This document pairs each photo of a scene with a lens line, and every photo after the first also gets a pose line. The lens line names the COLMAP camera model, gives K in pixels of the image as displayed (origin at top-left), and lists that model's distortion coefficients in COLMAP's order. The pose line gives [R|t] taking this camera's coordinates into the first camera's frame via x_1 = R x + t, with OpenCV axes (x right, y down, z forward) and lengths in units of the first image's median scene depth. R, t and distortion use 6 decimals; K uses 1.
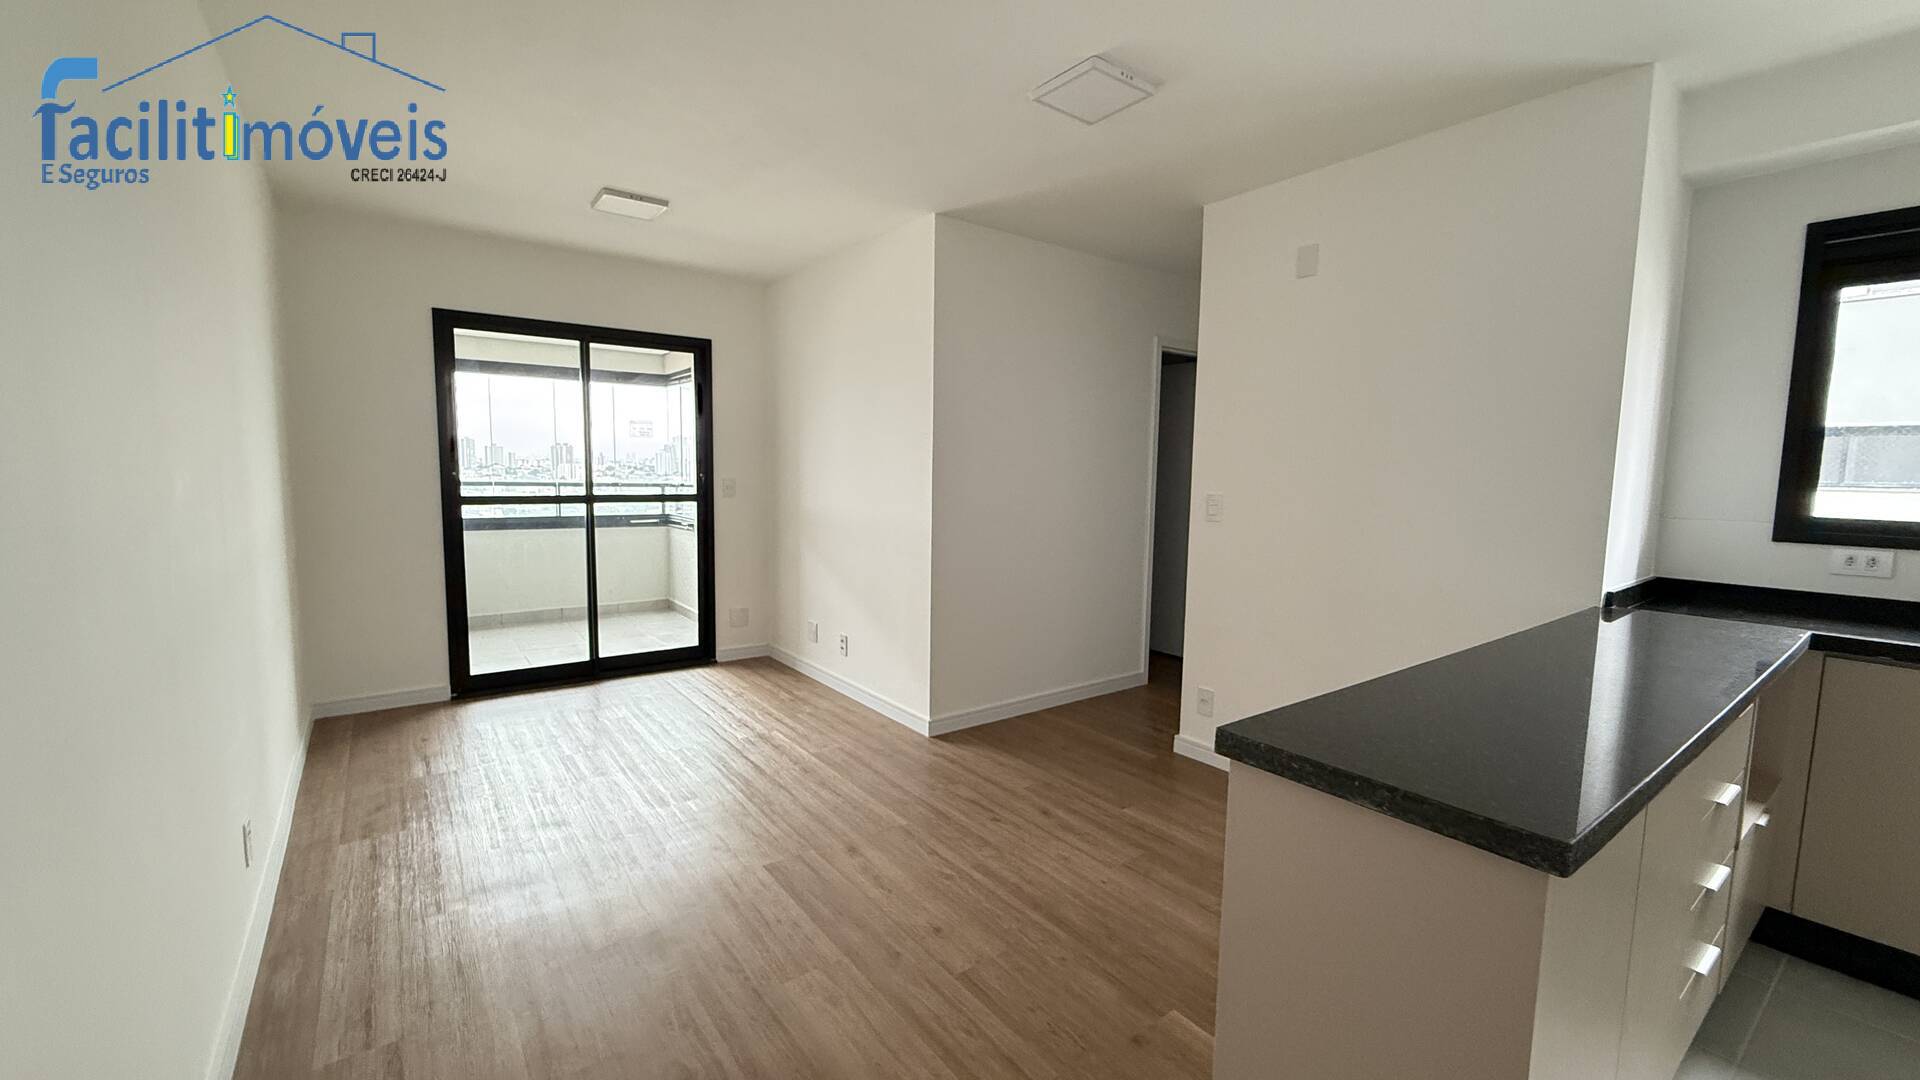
lens RADIAL K [[762.6, 0, 956.9], [0, 762.6, 541.4], [0, 0, 1]] dist [-0.000067, 0.000873]
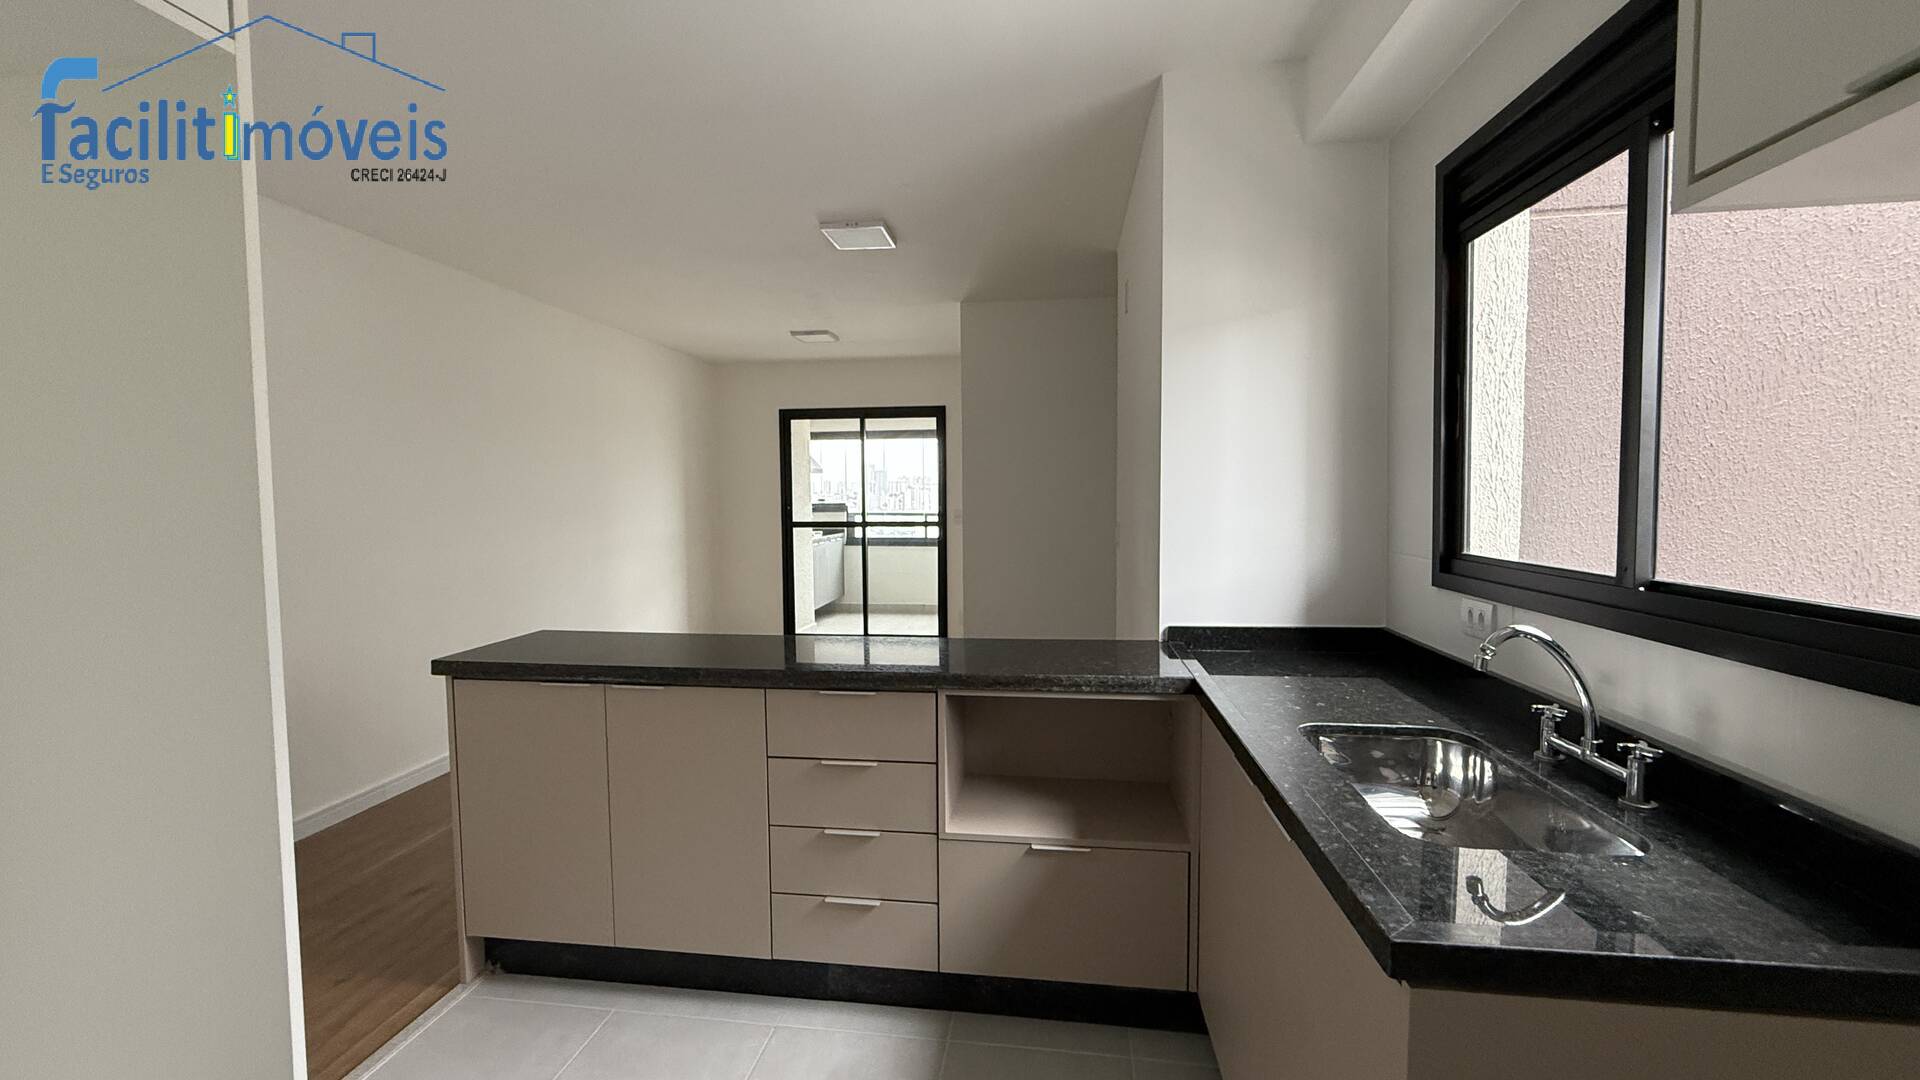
lens RADIAL K [[762.6, 0, 956.1], [0, 762.6, 538.2], [0, 0, 1]] dist [-0.000067, 0.000873]
pose [[0.721281, 0.015757, -0.692463, 0.654176], [-0.042404, 0.998871, -0.021439, -0.005475], [0.691343, 0.044826, 0.721134, 0.070356]]
